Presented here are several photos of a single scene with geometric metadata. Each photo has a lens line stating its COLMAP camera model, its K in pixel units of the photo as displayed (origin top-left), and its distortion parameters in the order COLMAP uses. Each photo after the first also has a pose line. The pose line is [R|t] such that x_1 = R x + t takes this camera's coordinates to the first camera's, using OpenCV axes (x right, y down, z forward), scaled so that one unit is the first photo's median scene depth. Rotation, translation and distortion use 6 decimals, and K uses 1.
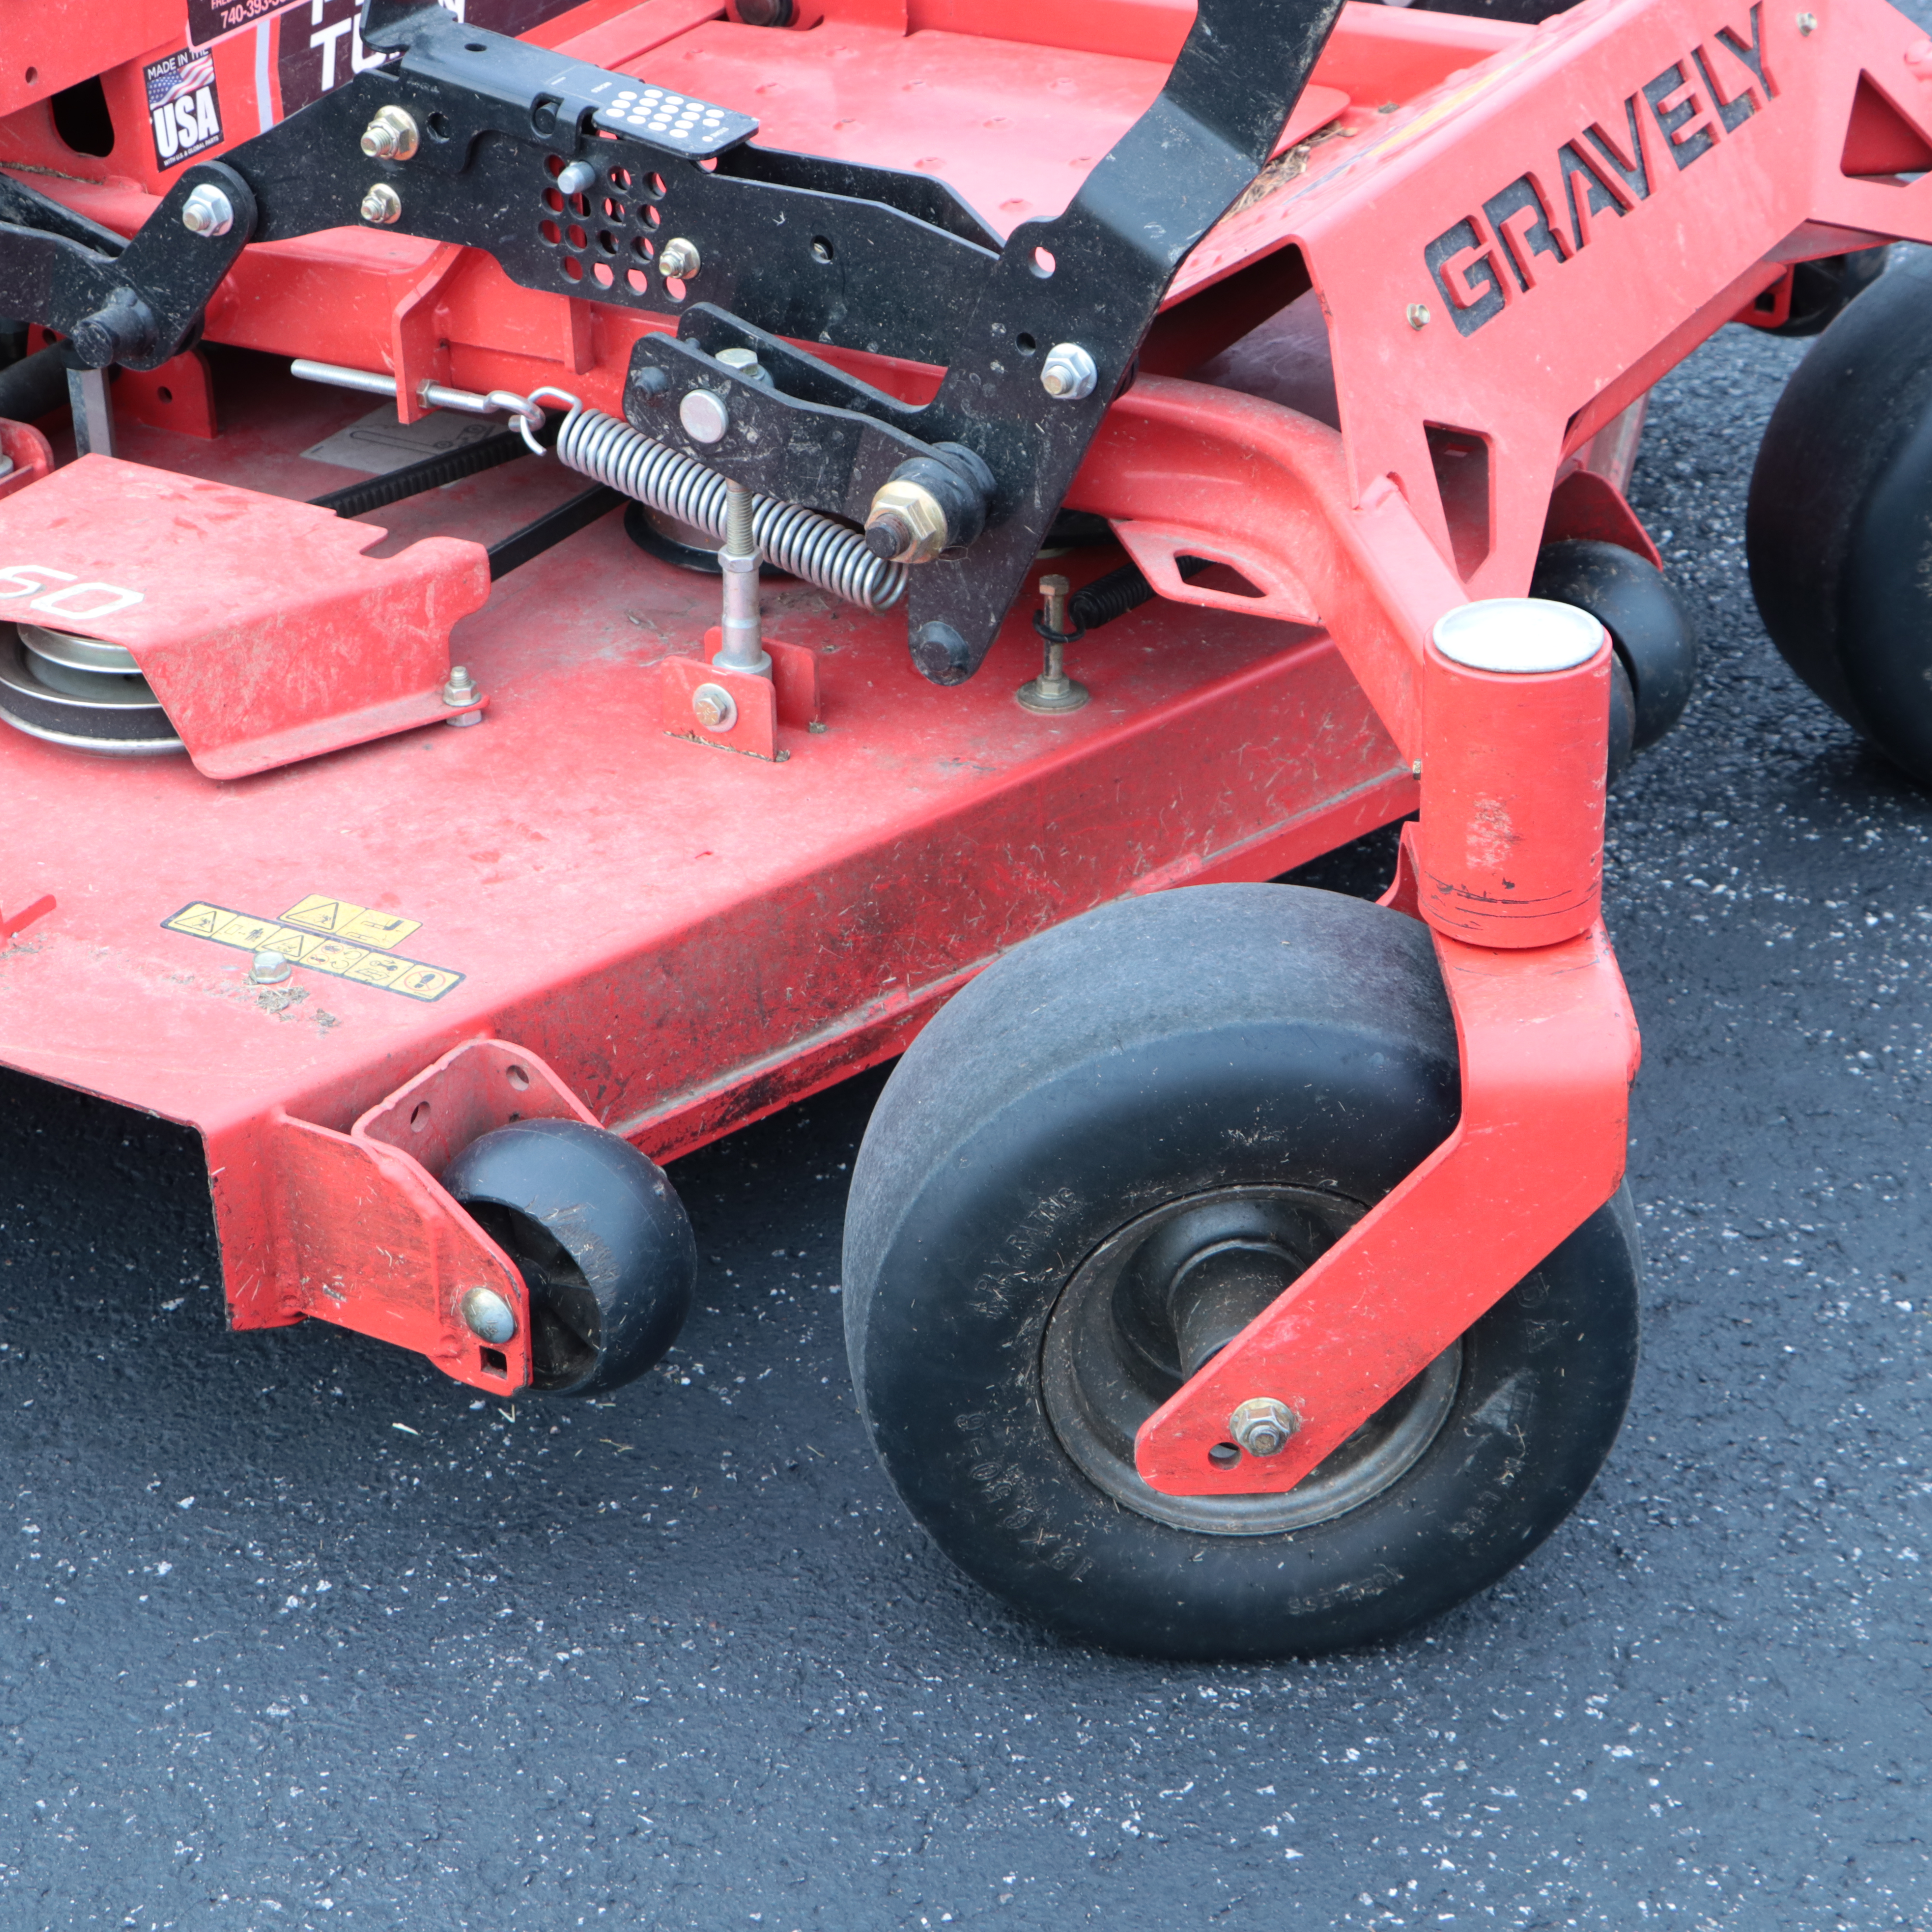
lens RADIAL K [[4443.6, 0, 966.0], [0, 4443.6, 966.2], [0, 0, 1]] dist [0.057754, 0.000000]
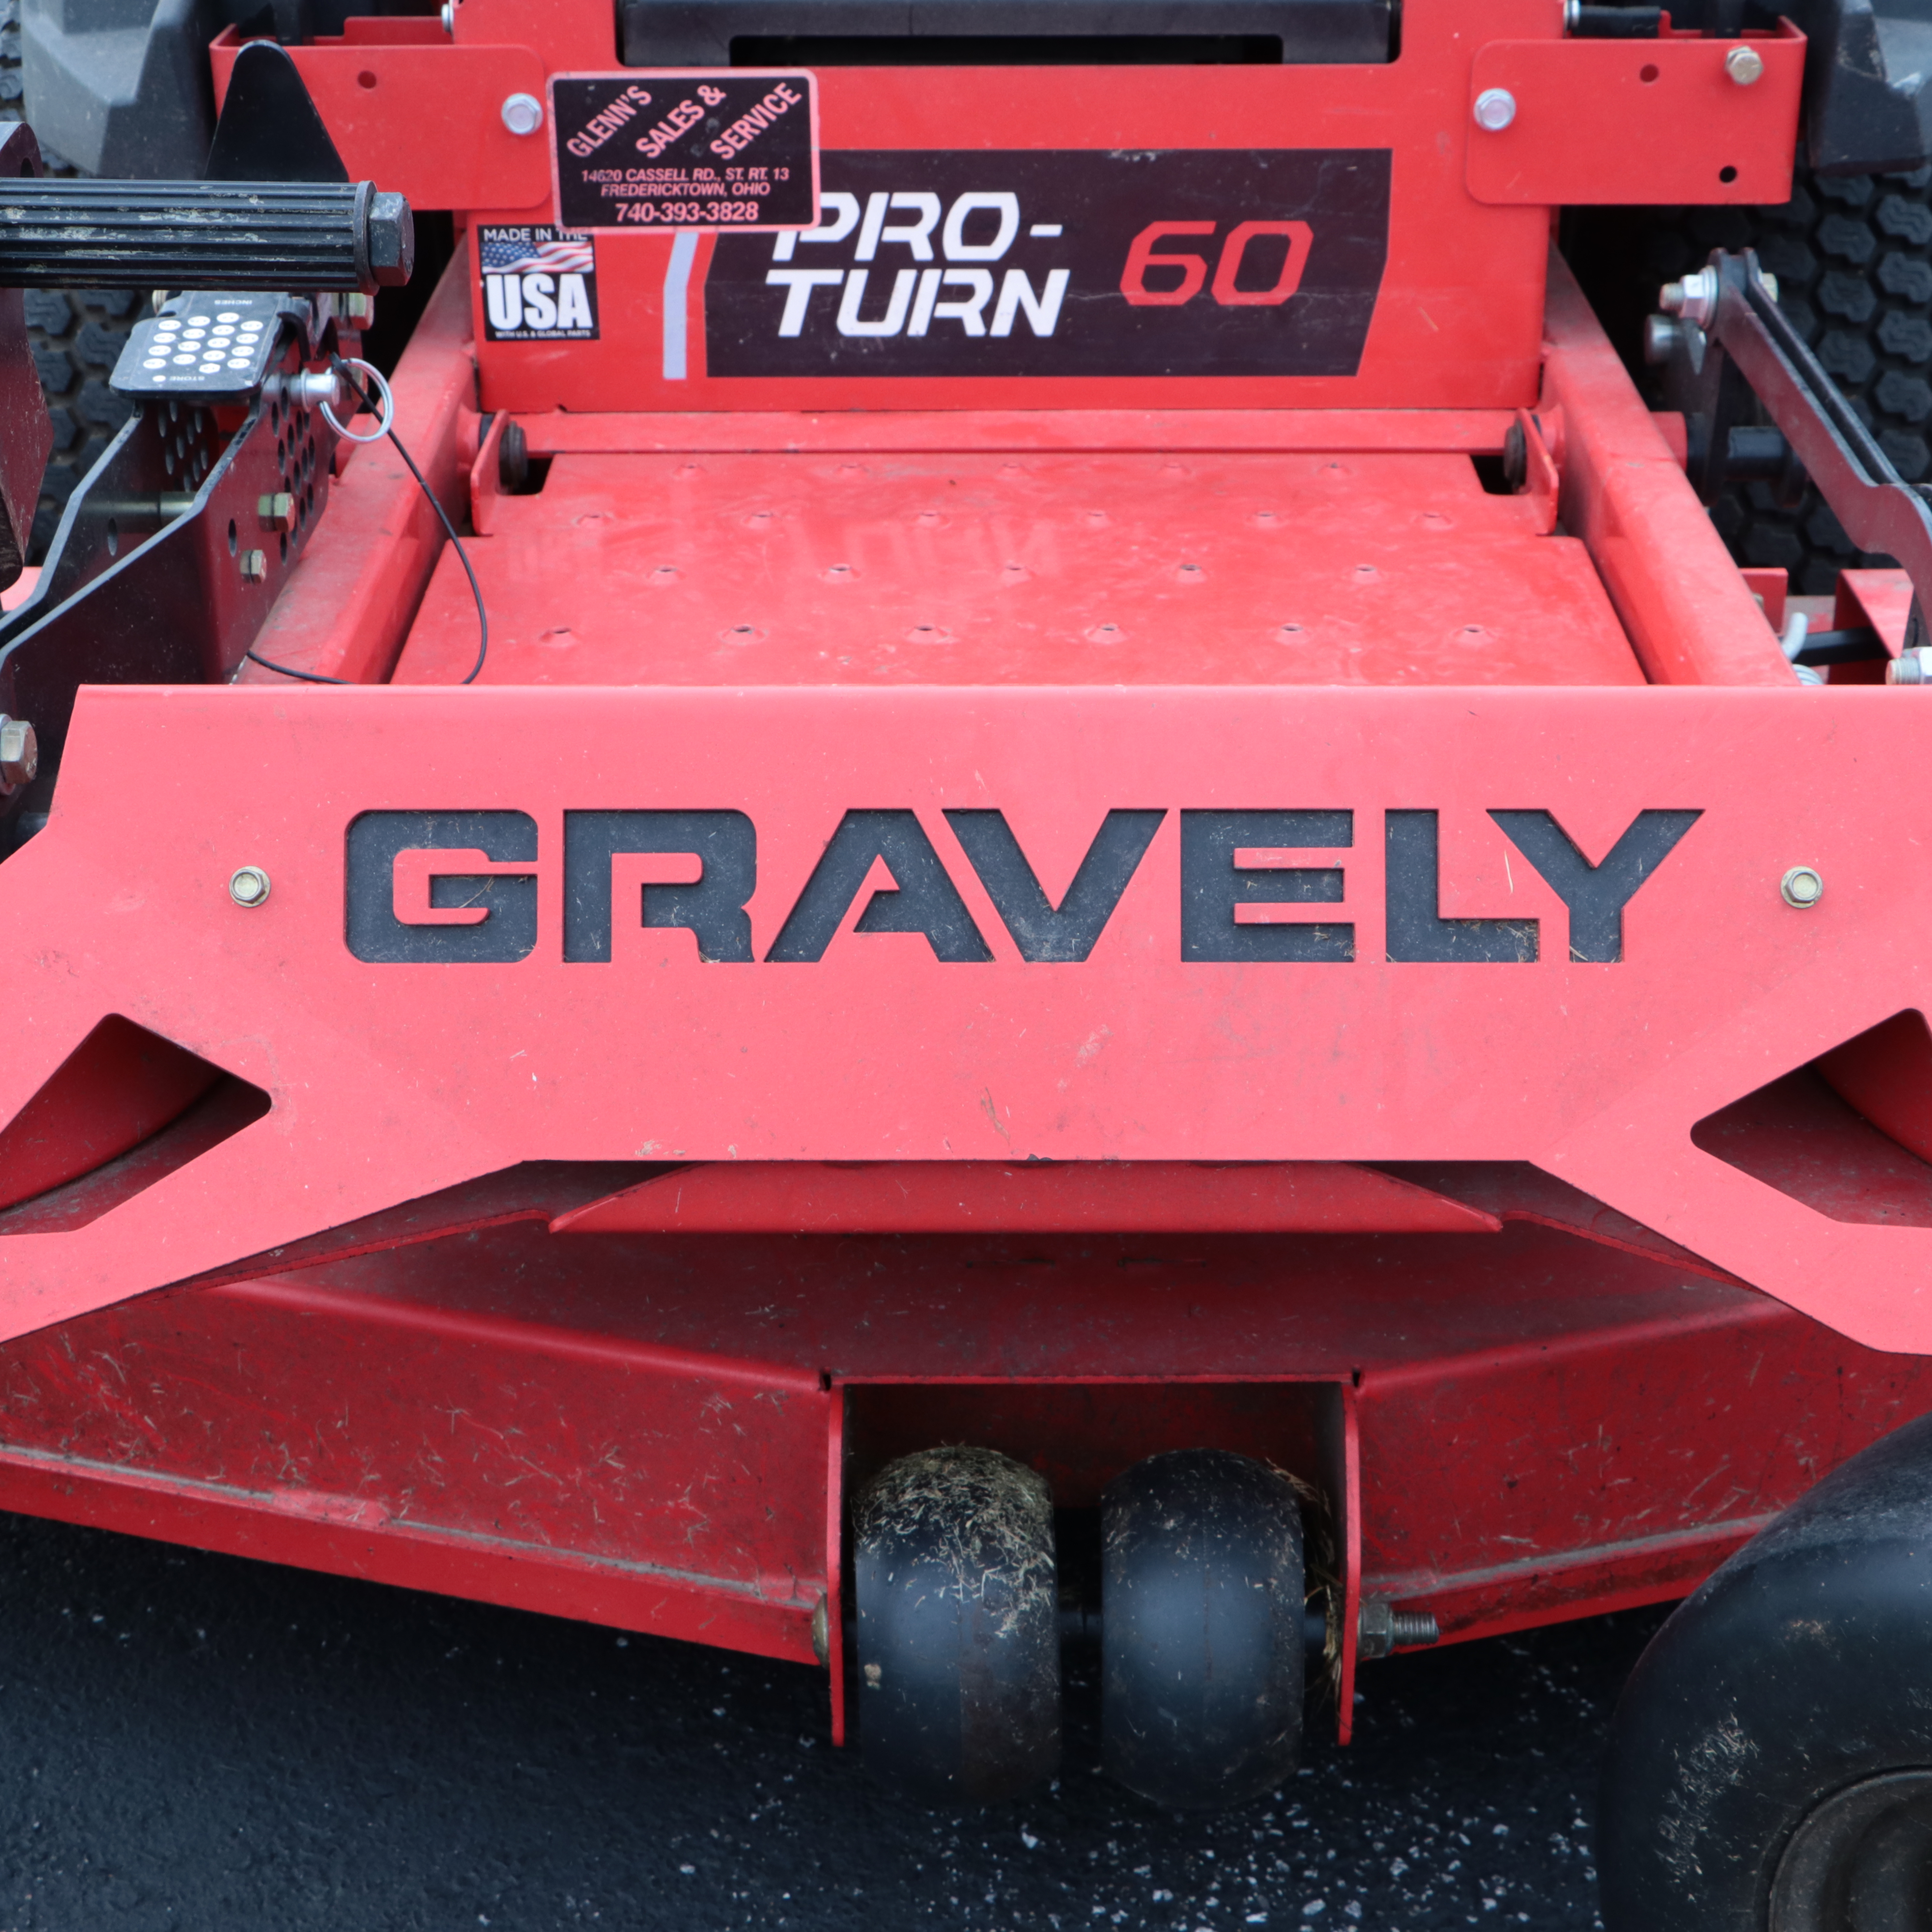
lens RADIAL K [[3656.2, 0, 967.0], [0, 3656.2, 966.0], [0, 0, 1]] dist [0.011194, 0.000000]
pose [[0.515293, 0.400372, -0.757744, 0.496023], [-0.431716, 0.885057, 0.174058, -0.237716], [0.740334, 0.237439, 0.628911, 0.625720]]
